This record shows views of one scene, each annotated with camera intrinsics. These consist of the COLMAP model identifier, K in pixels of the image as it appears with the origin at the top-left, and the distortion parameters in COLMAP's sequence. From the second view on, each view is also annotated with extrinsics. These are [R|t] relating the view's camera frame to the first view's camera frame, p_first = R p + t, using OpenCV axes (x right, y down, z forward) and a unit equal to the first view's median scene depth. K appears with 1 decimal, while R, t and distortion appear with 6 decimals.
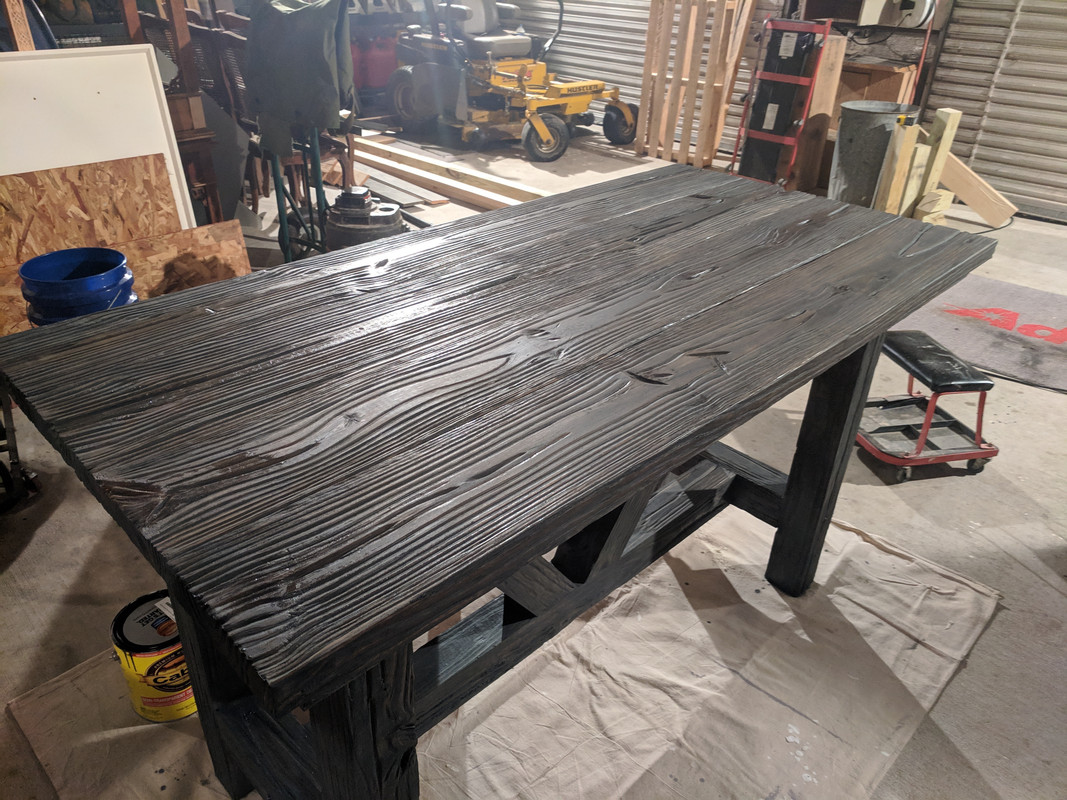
lens RADIAL K [[793.4, 0, 533.5], [0, 793.4, 400.0], [0, 0, 1]] dist [0.003049, 0.003891]
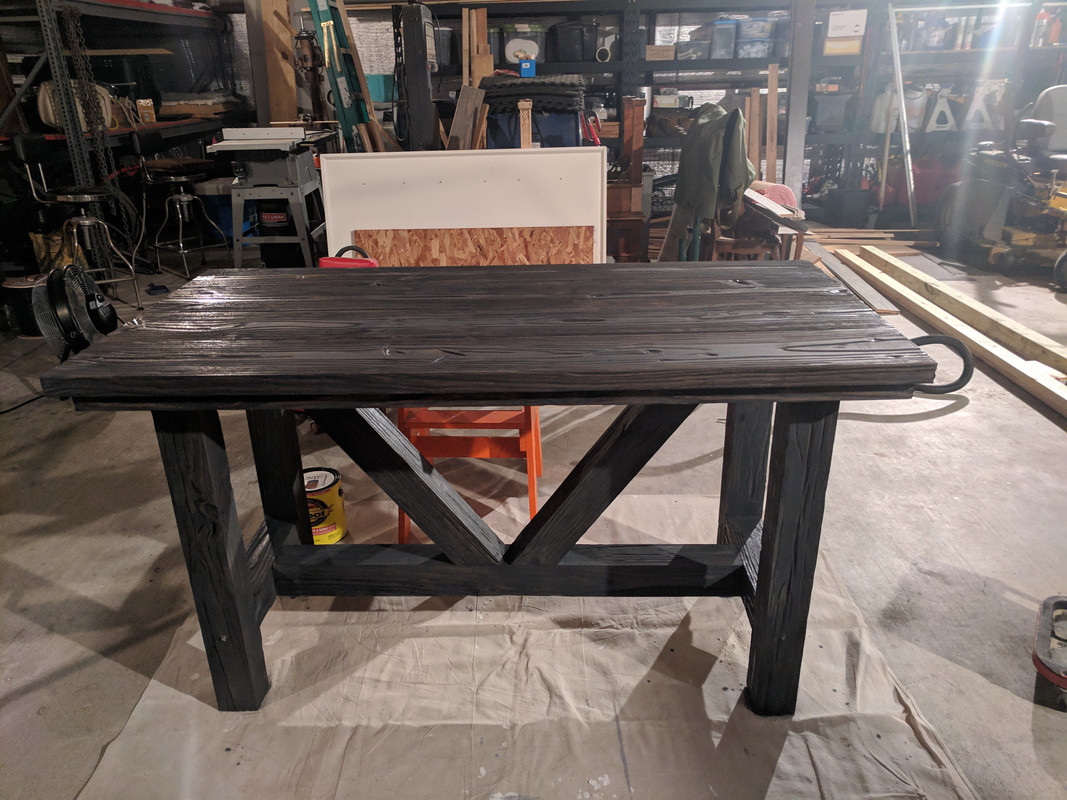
lens RADIAL K [[802.3, 0, 533.5], [0, 802.3, 400.0], [0, 0, 1]] dist [-0.010918, 0.043266]
pose [[0.690015, 0.237458, -0.683735, 0.455298], [-0.326093, 0.945337, -0.000777, -0.008217], [0.646176, 0.223497, 0.729730, 0.043008]]
